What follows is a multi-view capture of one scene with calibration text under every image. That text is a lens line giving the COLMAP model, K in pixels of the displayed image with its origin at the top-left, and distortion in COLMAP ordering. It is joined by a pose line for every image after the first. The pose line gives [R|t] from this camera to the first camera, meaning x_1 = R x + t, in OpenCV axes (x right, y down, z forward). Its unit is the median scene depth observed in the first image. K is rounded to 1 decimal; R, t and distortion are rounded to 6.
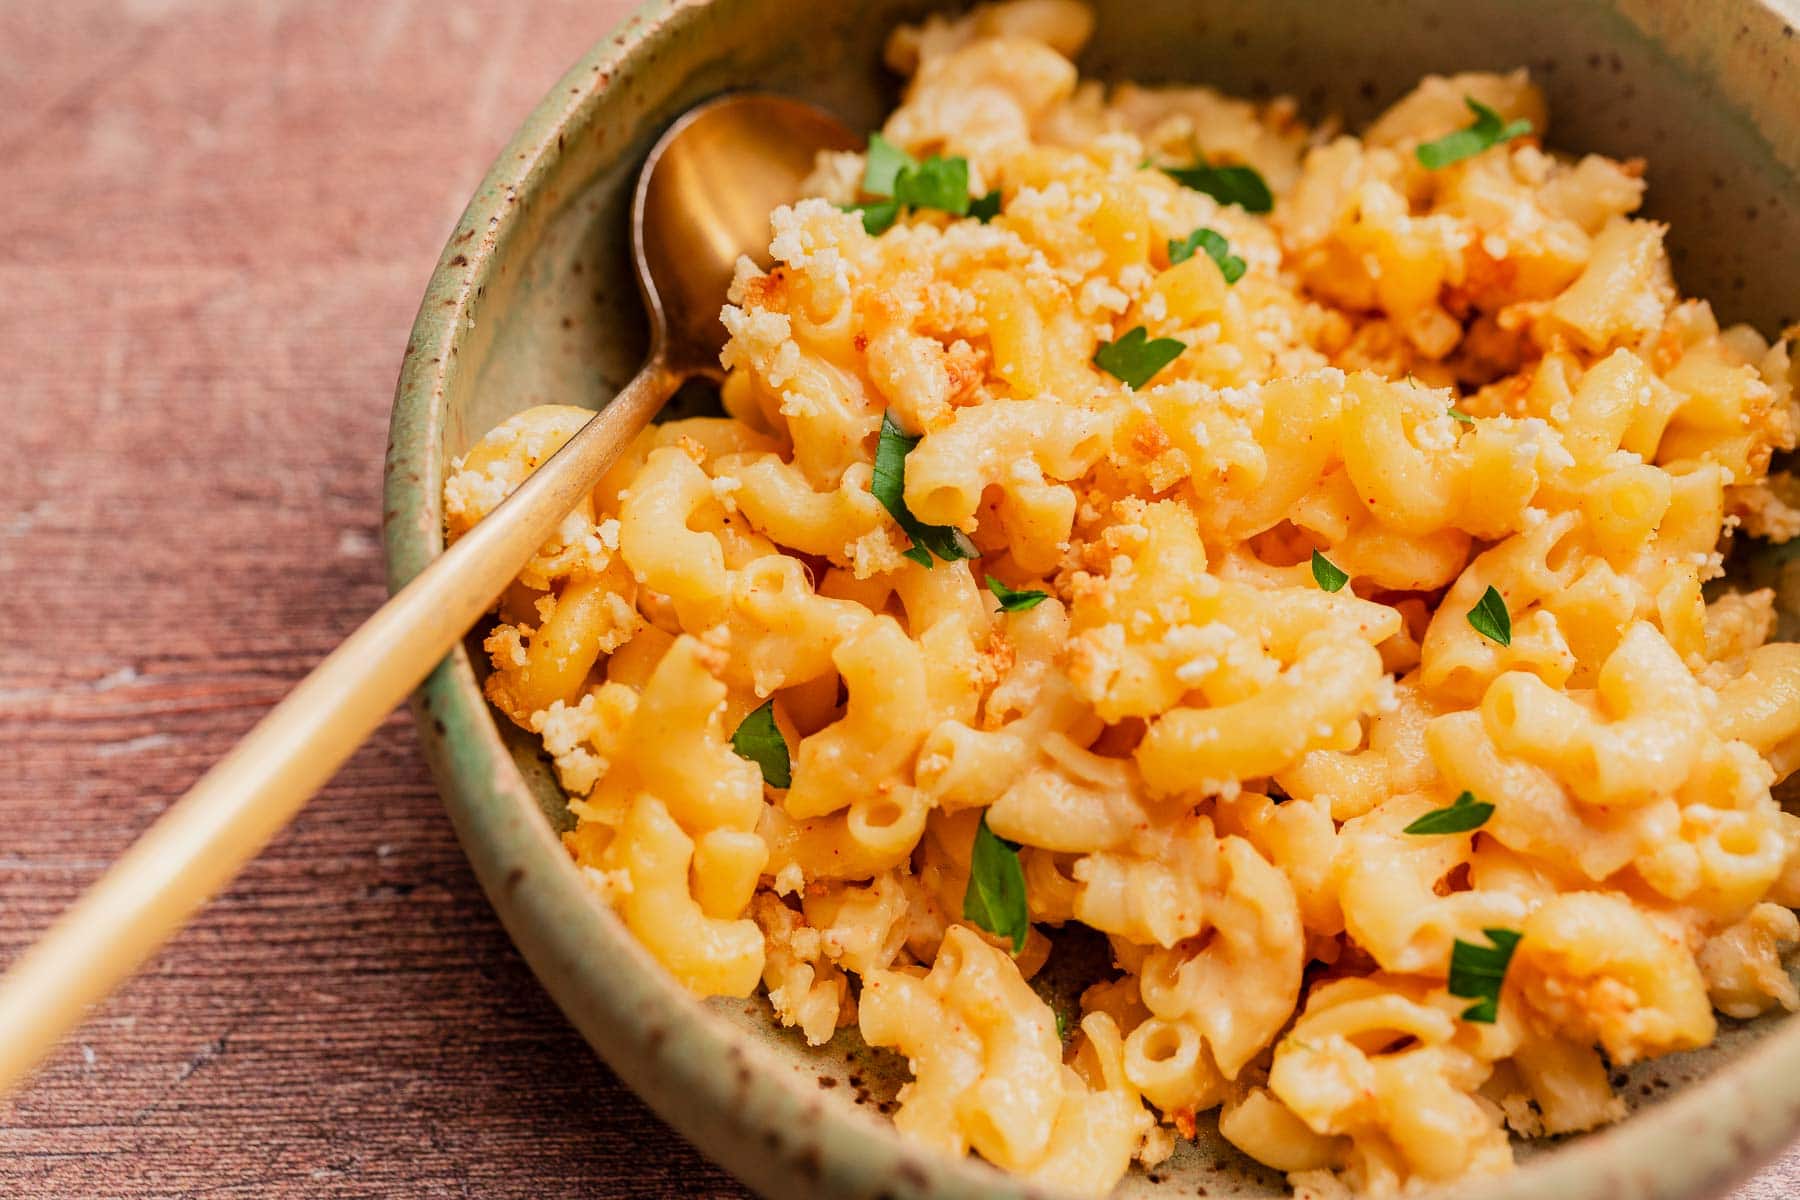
lens RADIAL K [[1648.9, 0, 903.9], [0, 1648.9, 598.4], [0, 0, 1]] dist [0.037666, 0.000000]
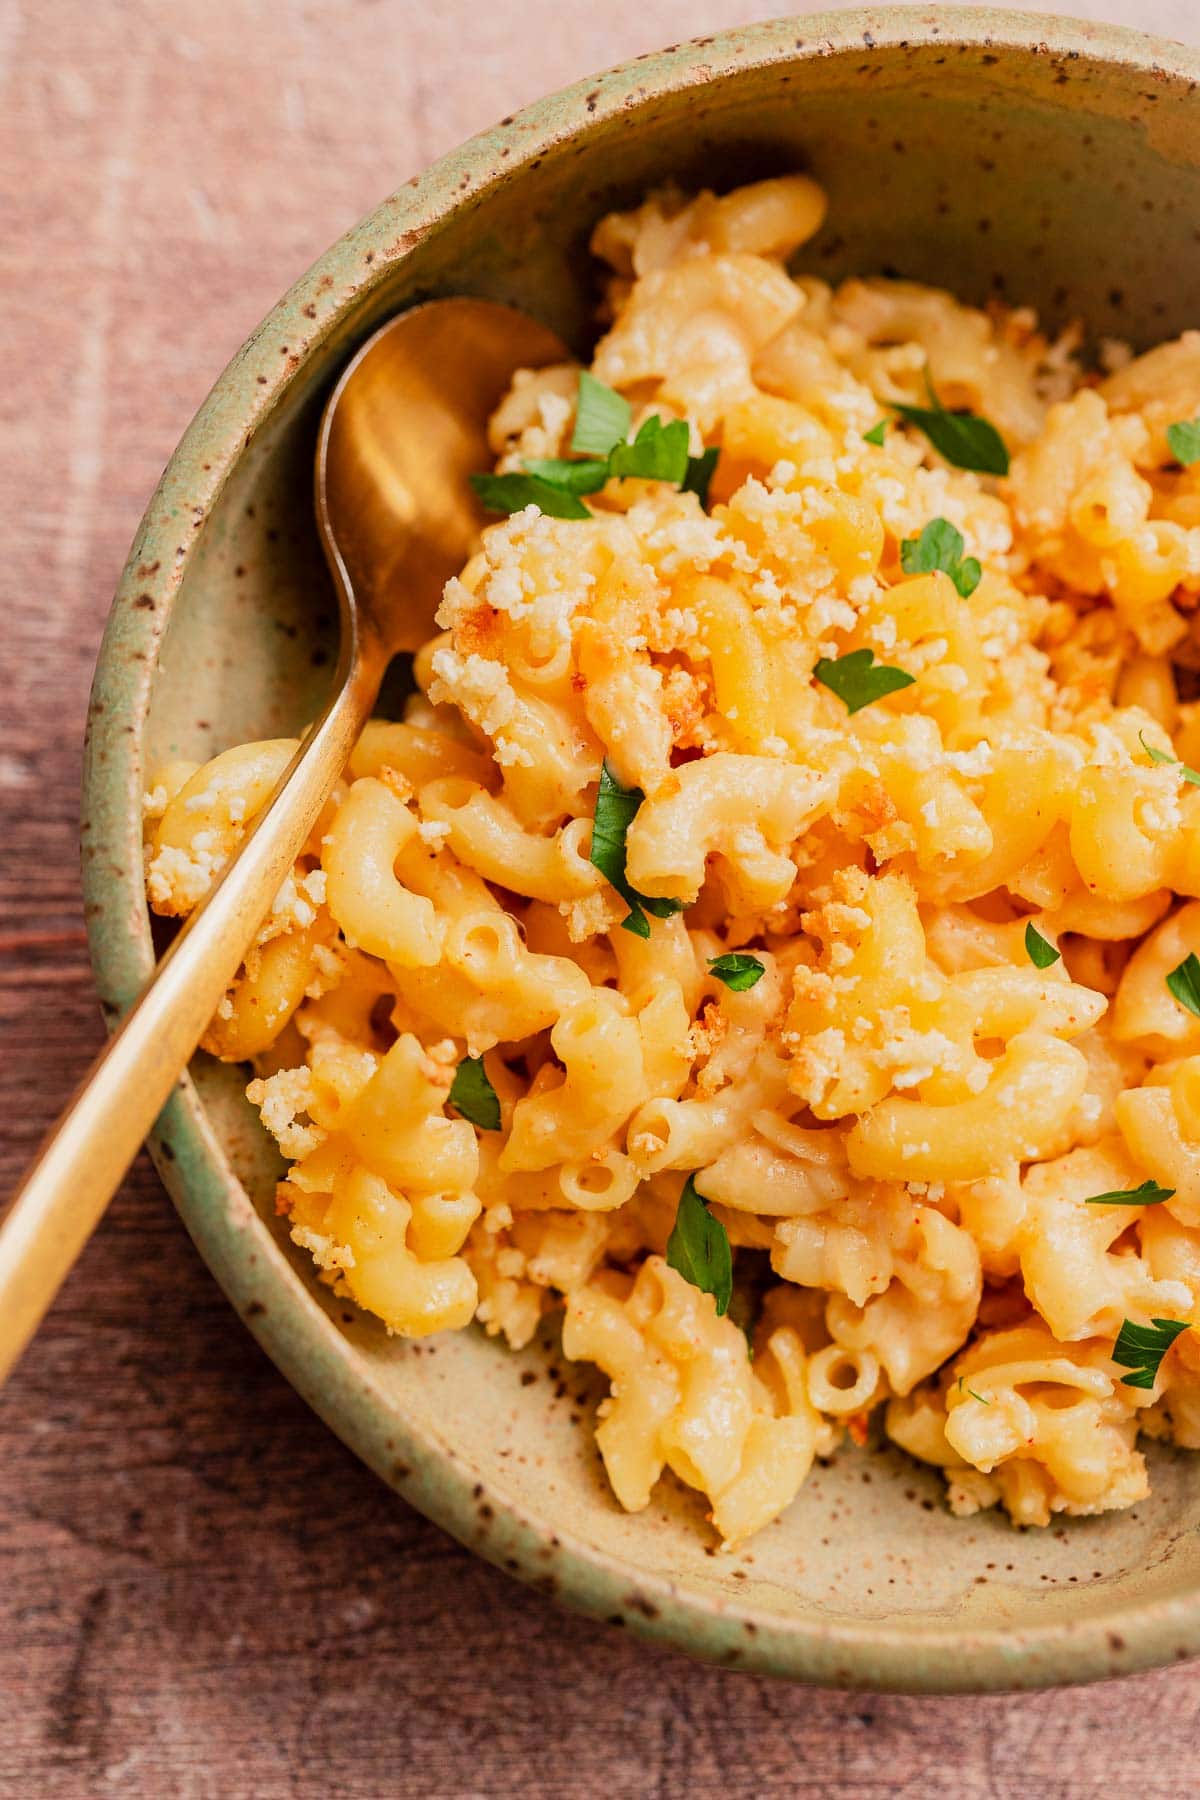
lens RADIAL K [[1648.9, 0, 602.9], [0, 1648.9, 902.5], [0, 0, 1]] dist [0.037666, 0.000000]
pose [[0.996635, 0.014129, 0.080735, -0.089728], [-0.038152, 0.951782, 0.304394, -0.334236], [-0.072542, -0.306450, 0.949119, 0.070083]]
